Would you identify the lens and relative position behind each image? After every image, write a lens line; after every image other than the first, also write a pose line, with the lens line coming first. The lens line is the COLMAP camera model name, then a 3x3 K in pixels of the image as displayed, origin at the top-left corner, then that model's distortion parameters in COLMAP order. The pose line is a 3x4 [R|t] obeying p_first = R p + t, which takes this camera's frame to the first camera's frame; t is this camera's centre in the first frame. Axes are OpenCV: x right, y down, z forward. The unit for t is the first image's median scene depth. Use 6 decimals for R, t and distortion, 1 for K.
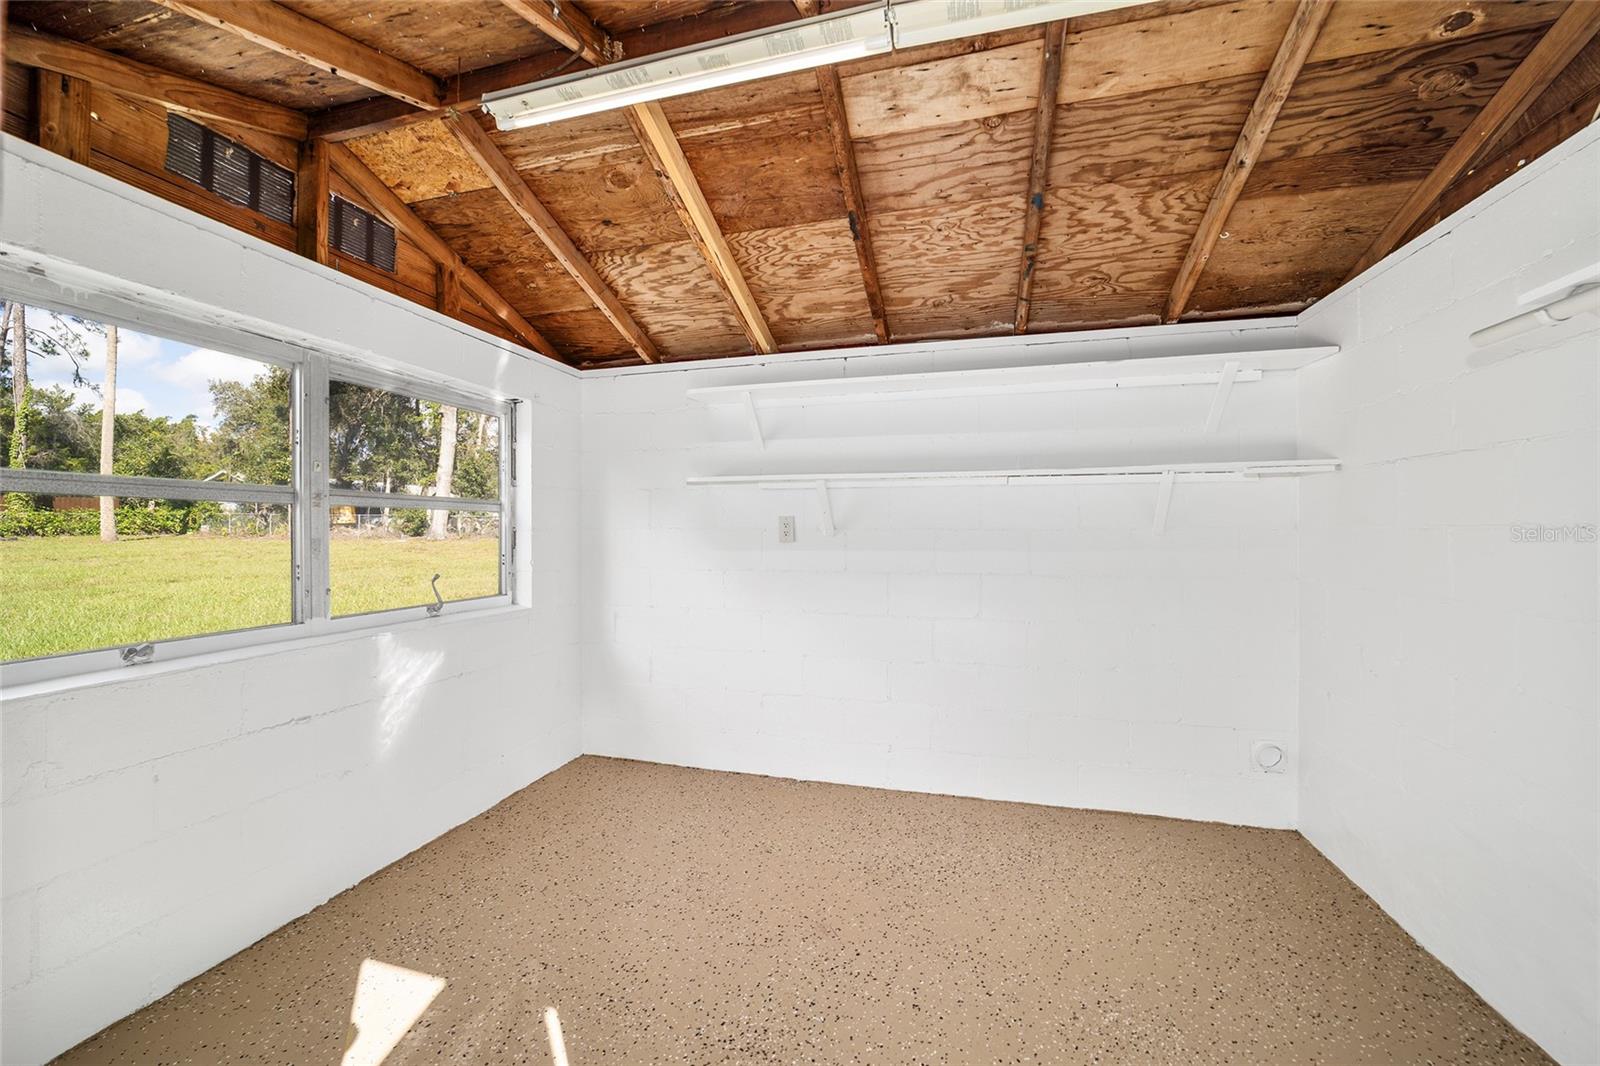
lens RADIAL K [[617.5, 0, 800.0], [0, 617.5, 533.0], [0, 0, 1]] dist [-0.035395, 0.009963]
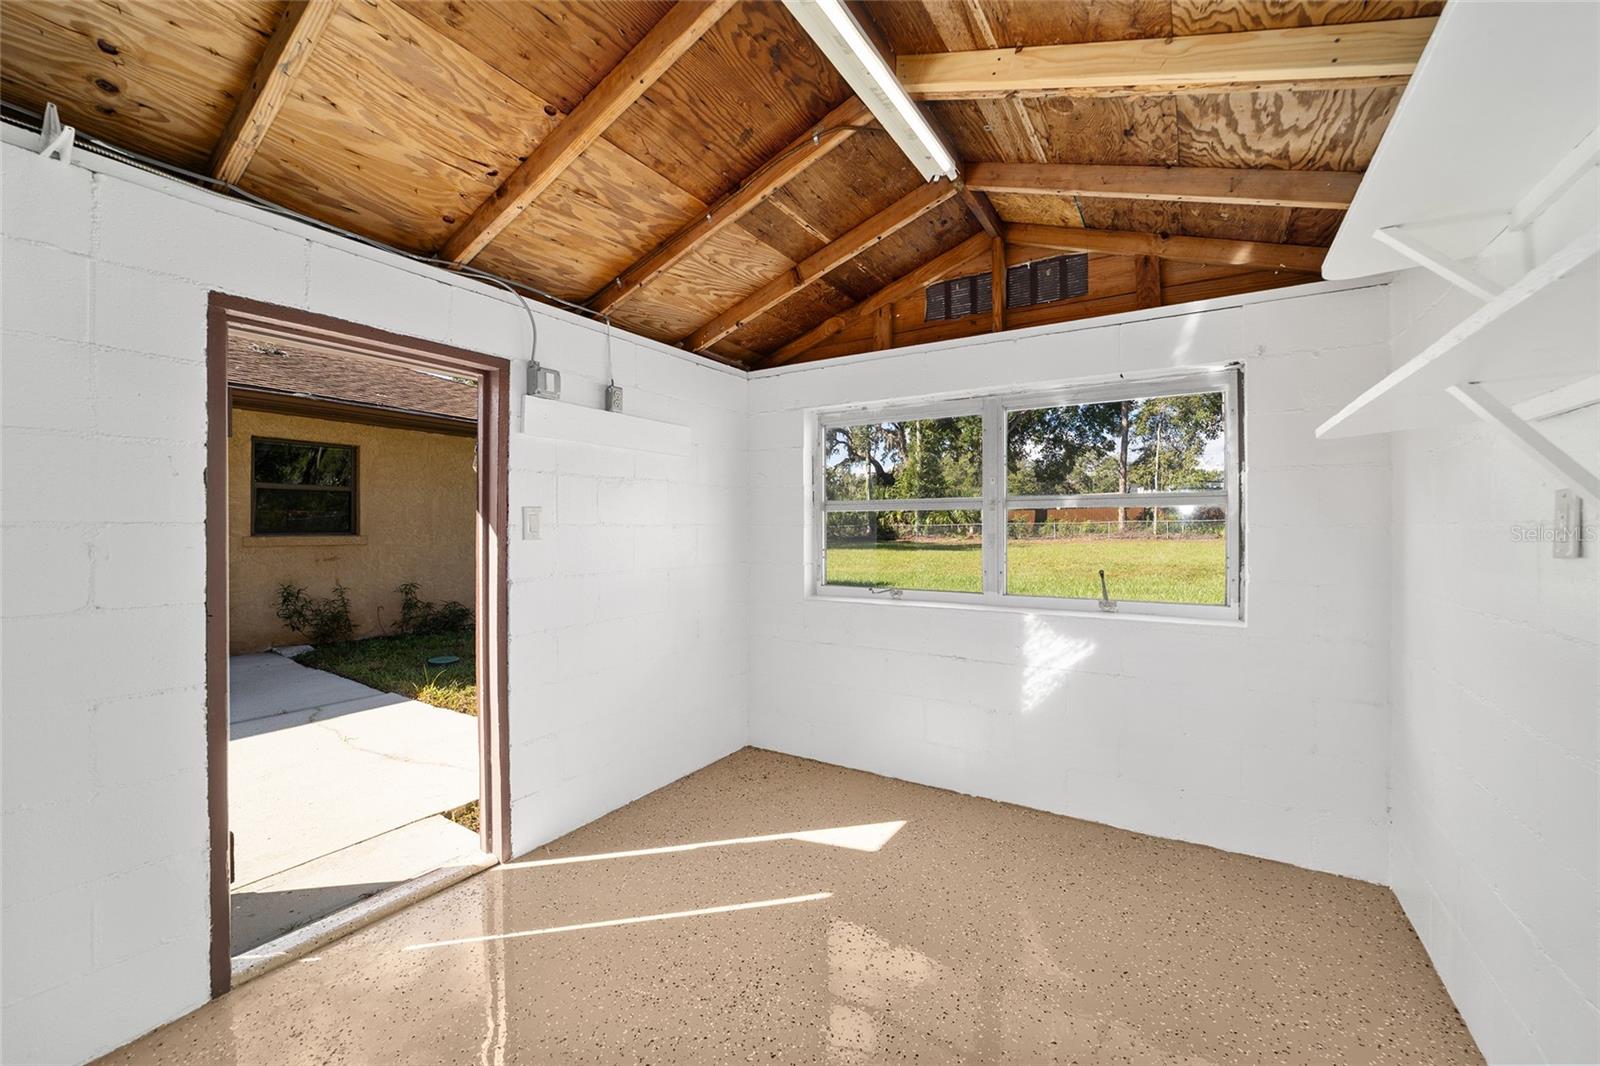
lens RADIAL K [[617.5, 0, 800.0], [0, 617.5, 533.0], [0, 0, 1]] dist [-0.035395, 0.009963]
pose [[-0.290705, 0.005461, -0.956797, 0.590414], [-0.003548, 0.999971, 0.006786, 0.000306], [0.956806, 0.005367, -0.290677, 0.895693]]
